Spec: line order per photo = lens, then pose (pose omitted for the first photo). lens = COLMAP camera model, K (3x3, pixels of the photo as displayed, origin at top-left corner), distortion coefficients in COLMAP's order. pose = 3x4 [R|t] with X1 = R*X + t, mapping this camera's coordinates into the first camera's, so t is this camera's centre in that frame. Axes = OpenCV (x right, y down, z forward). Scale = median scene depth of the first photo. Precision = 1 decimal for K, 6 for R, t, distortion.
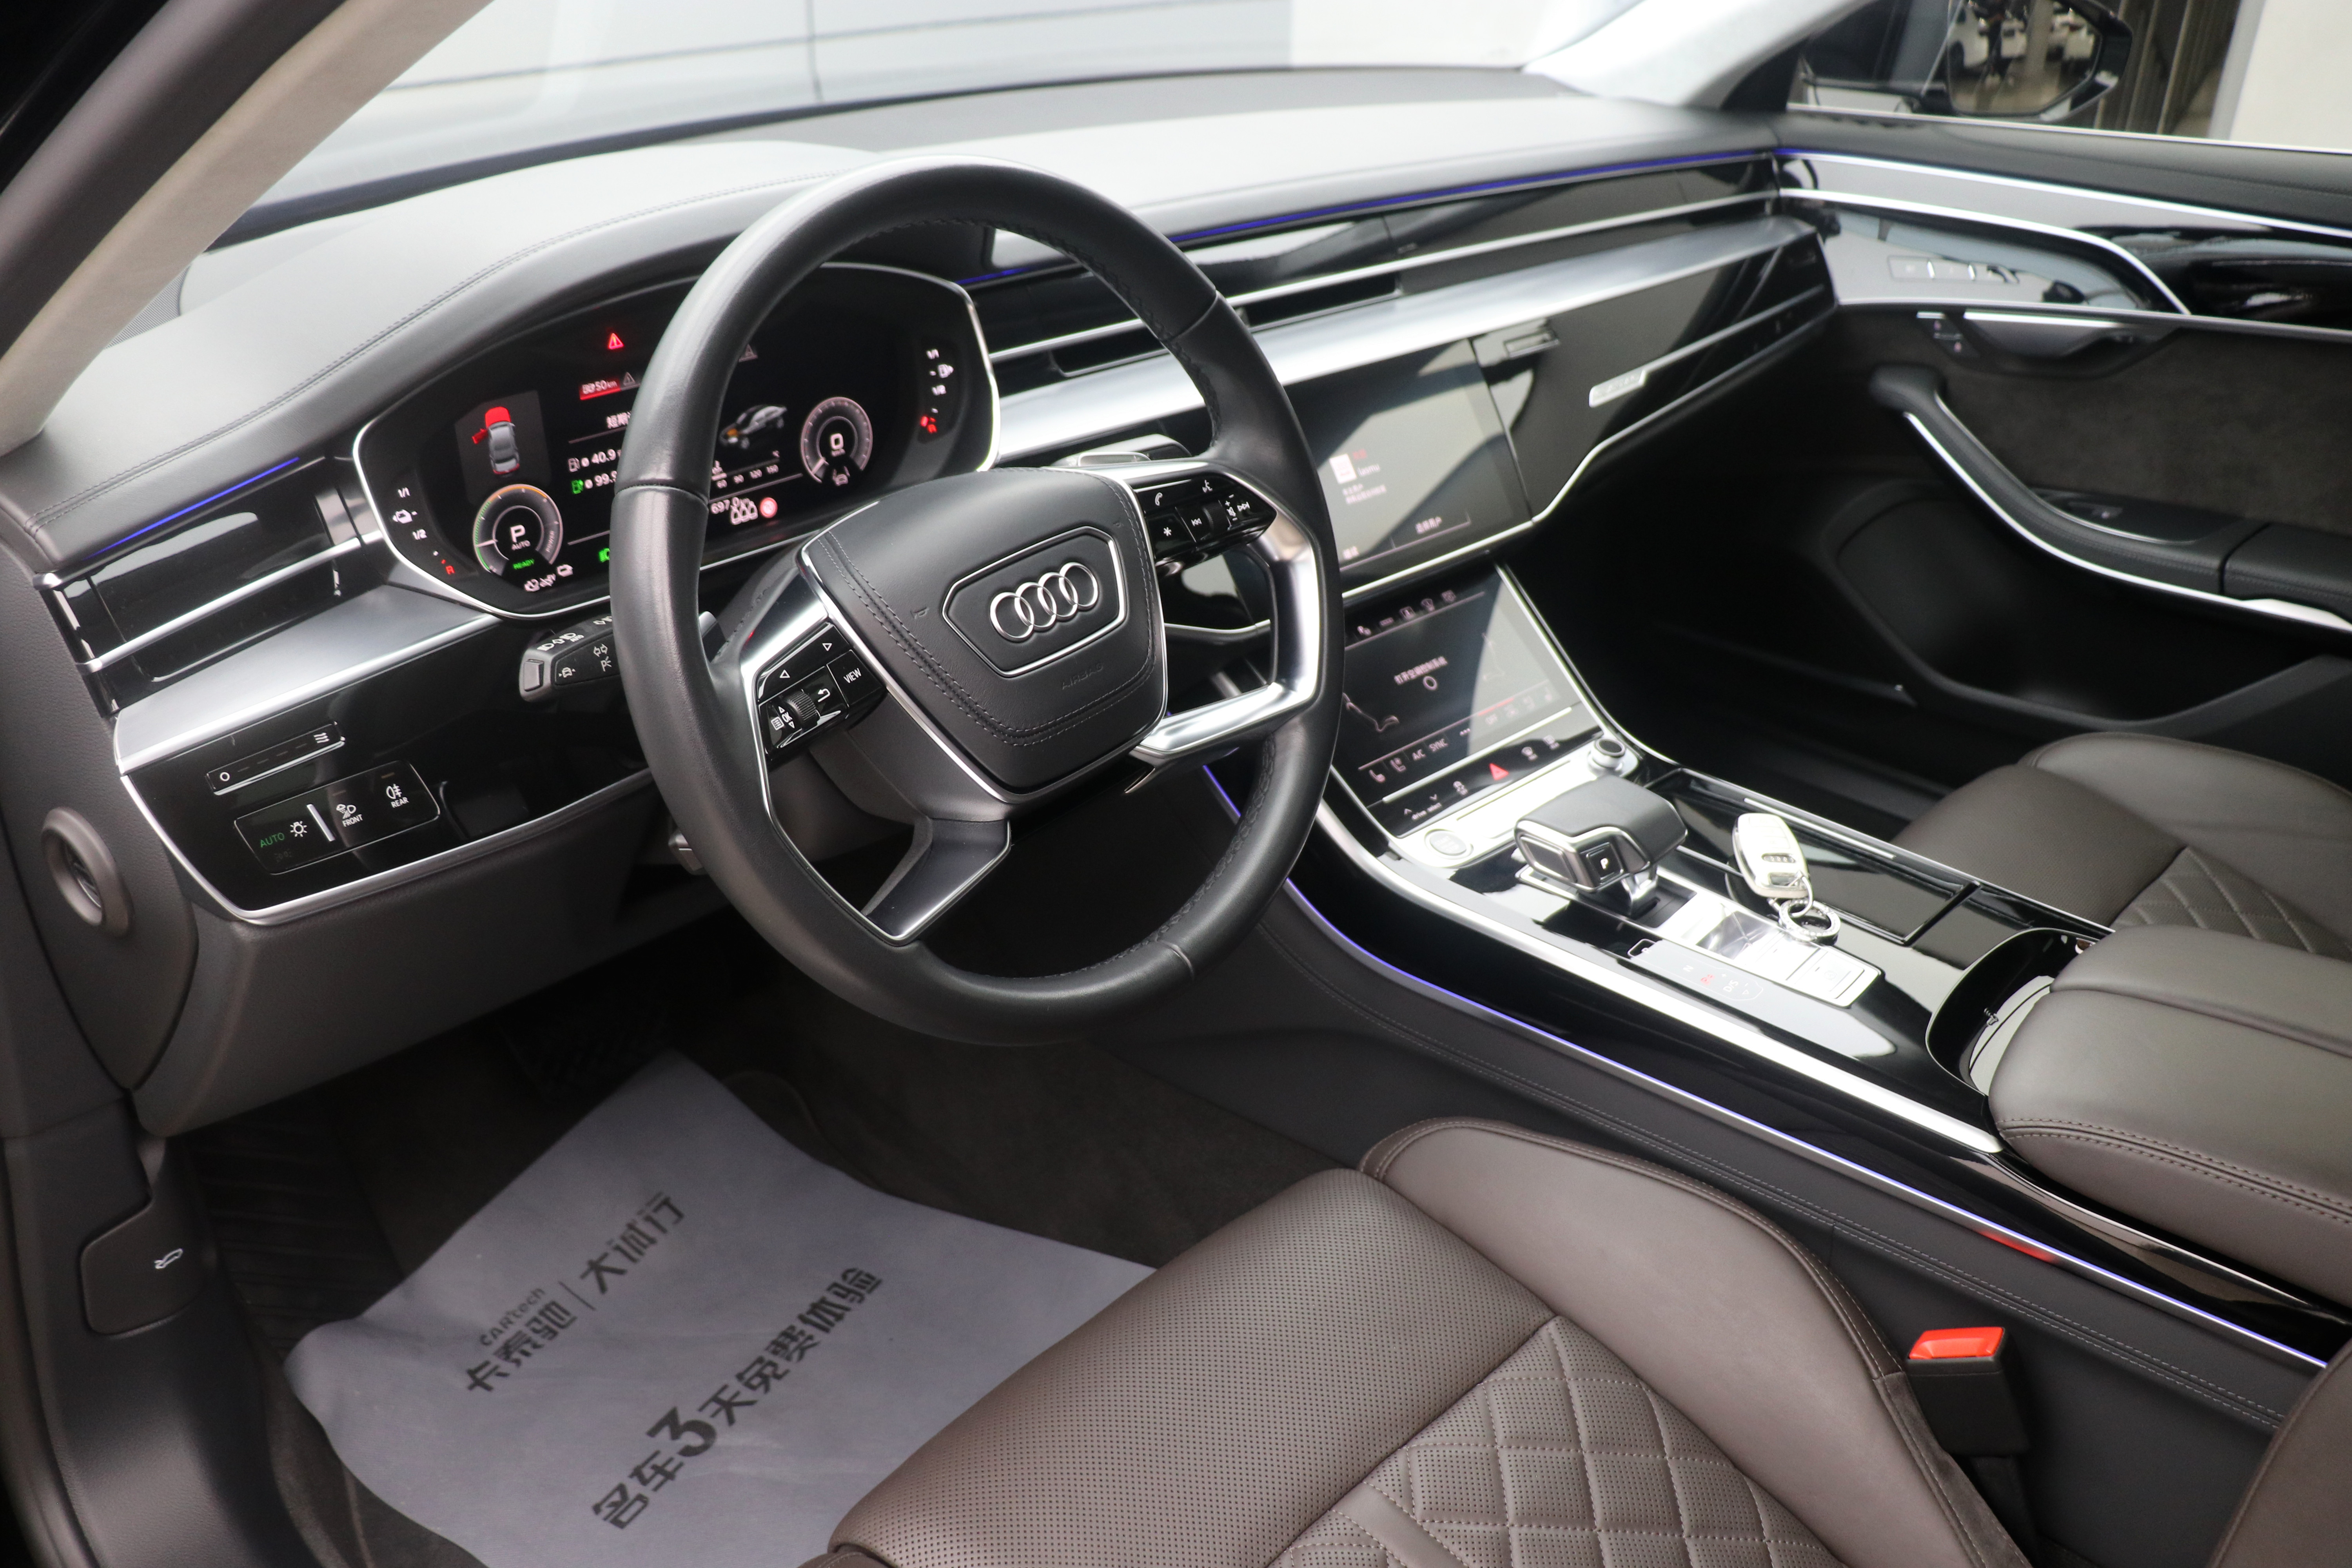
lens RADIAL K [[2010.0, 0, 1186.2], [0, 2010.0, 775.7], [0, 0, 1]] dist [-0.116543, 0.012021]
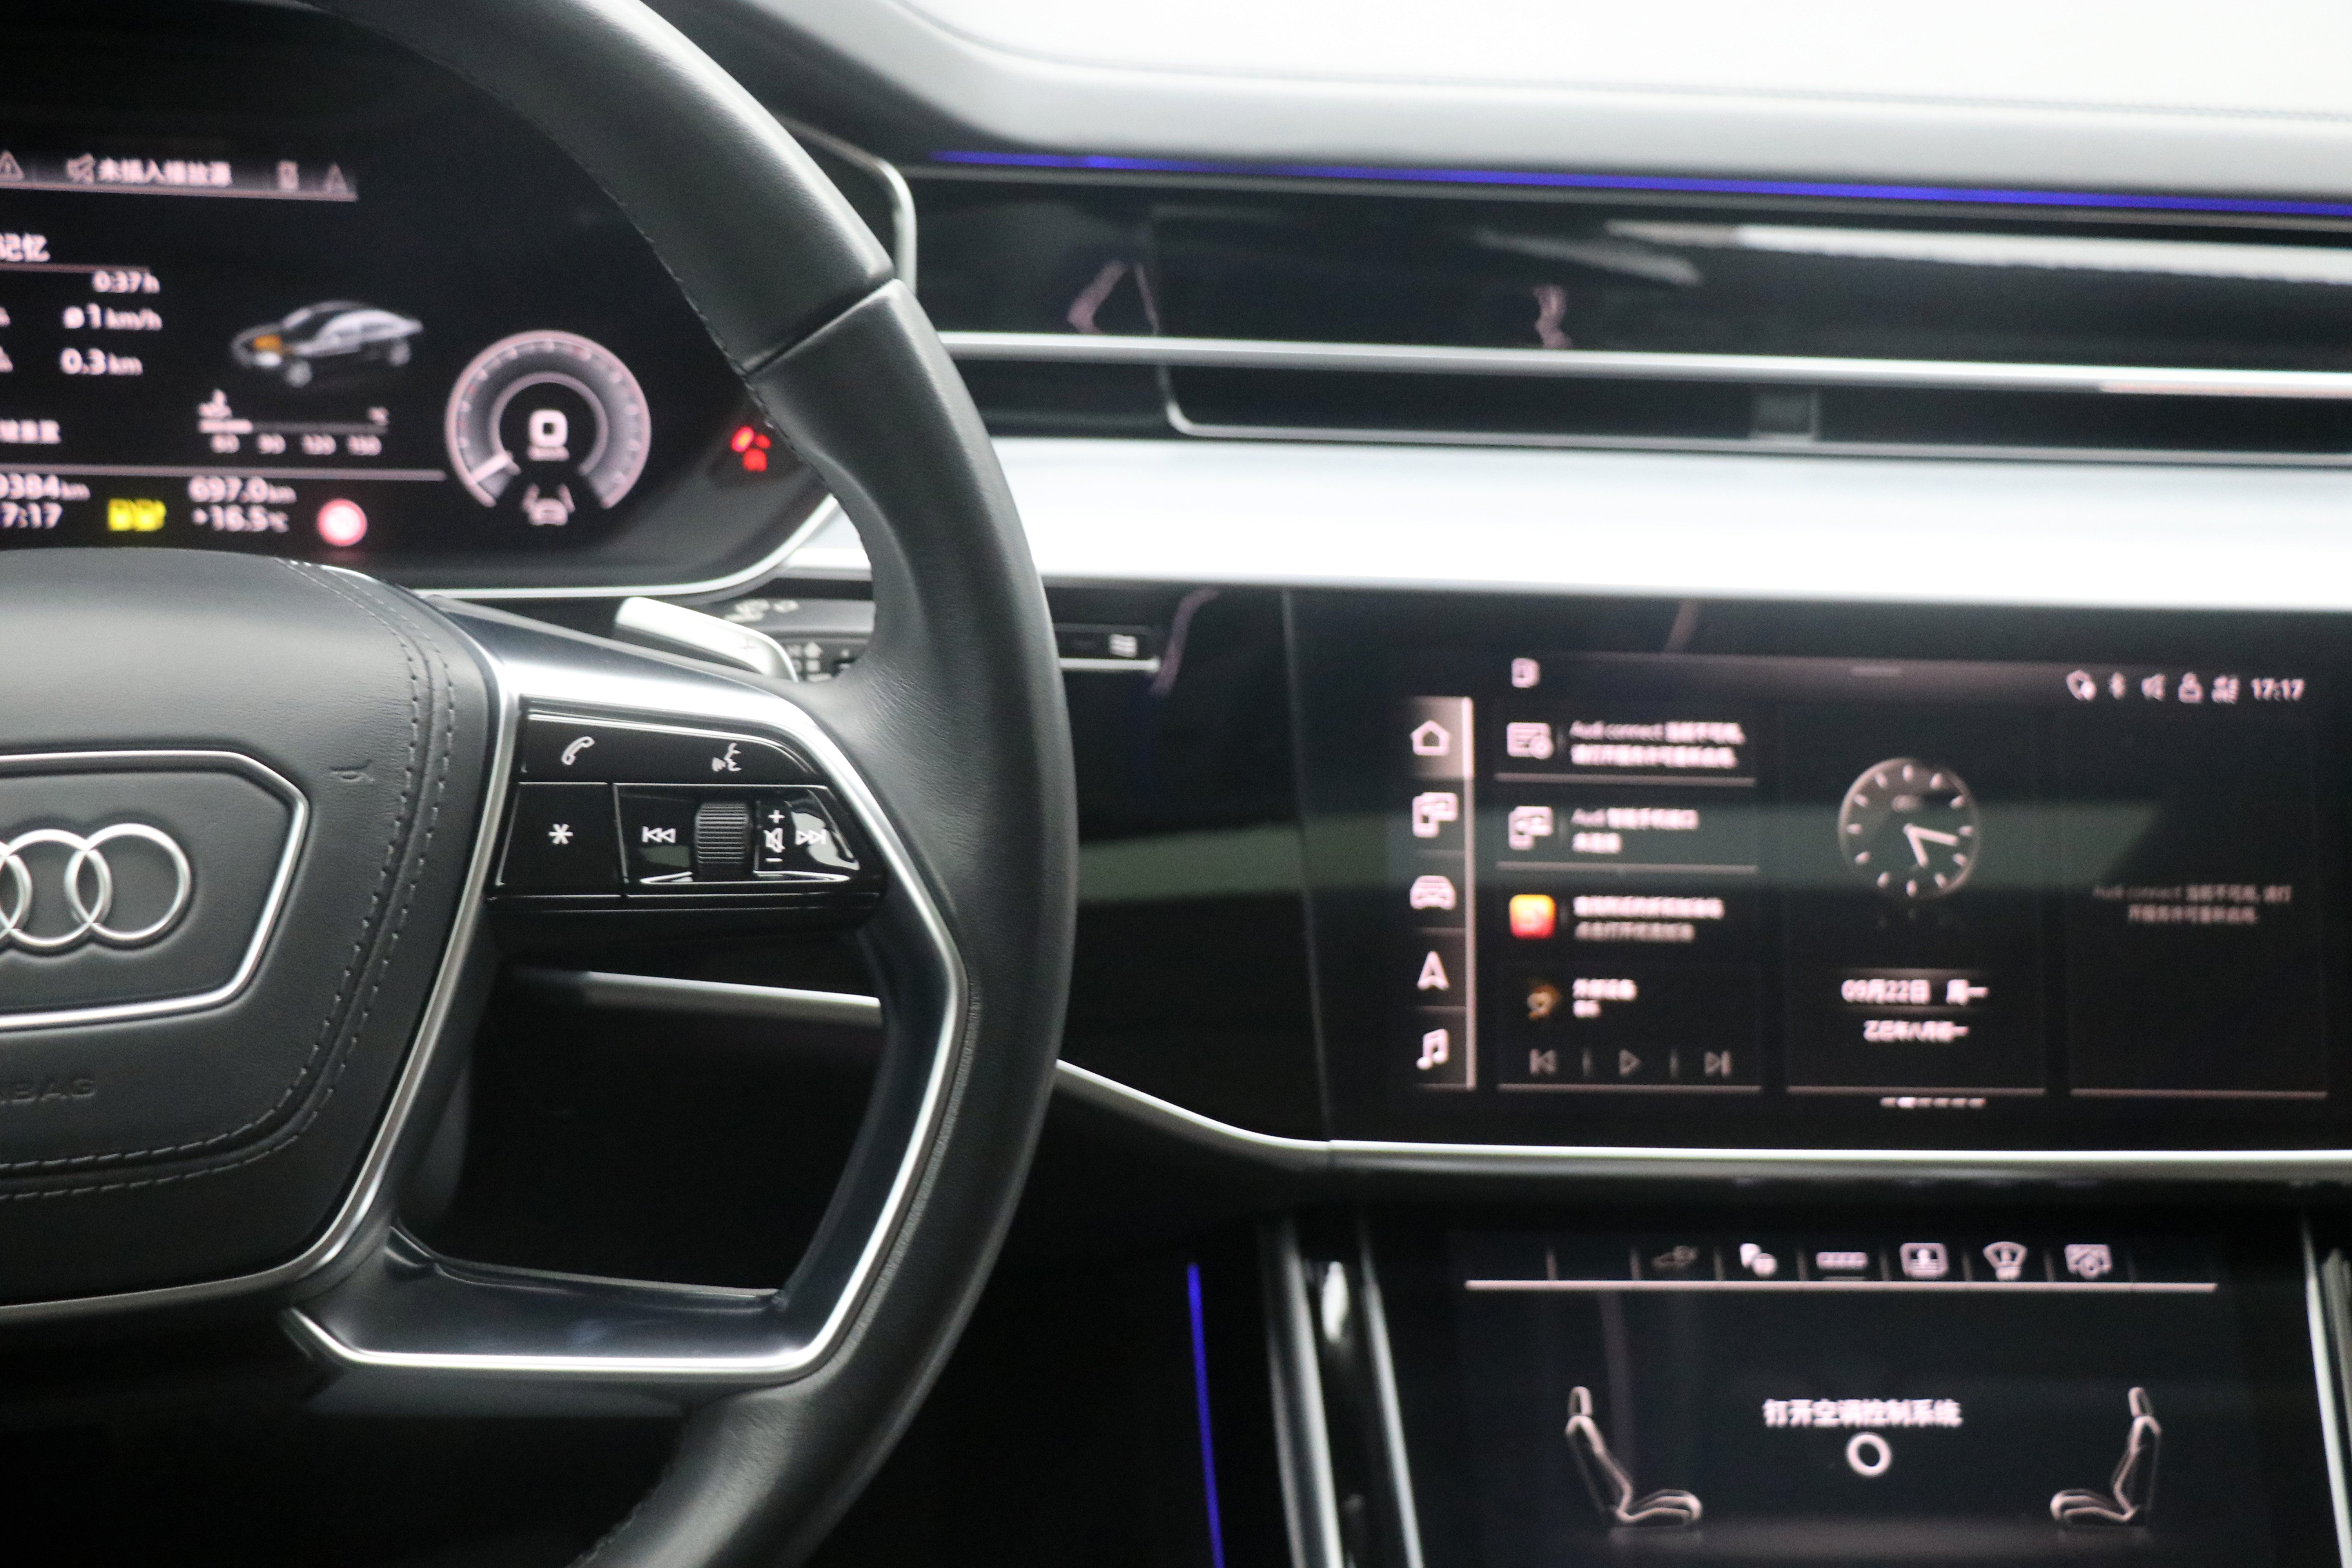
lens RADIAL K [[3657.0, 0, 1200.2], [0, 3657.0, 801.3], [0, 0, 1]] dist [0.053716, 0.000000]
pose [[0.795134, 0.308408, -0.522156, 0.420515], [-0.339541, 0.939821, 0.038051, -0.177627], [0.502469, 0.147038, 0.852001, 0.396371]]
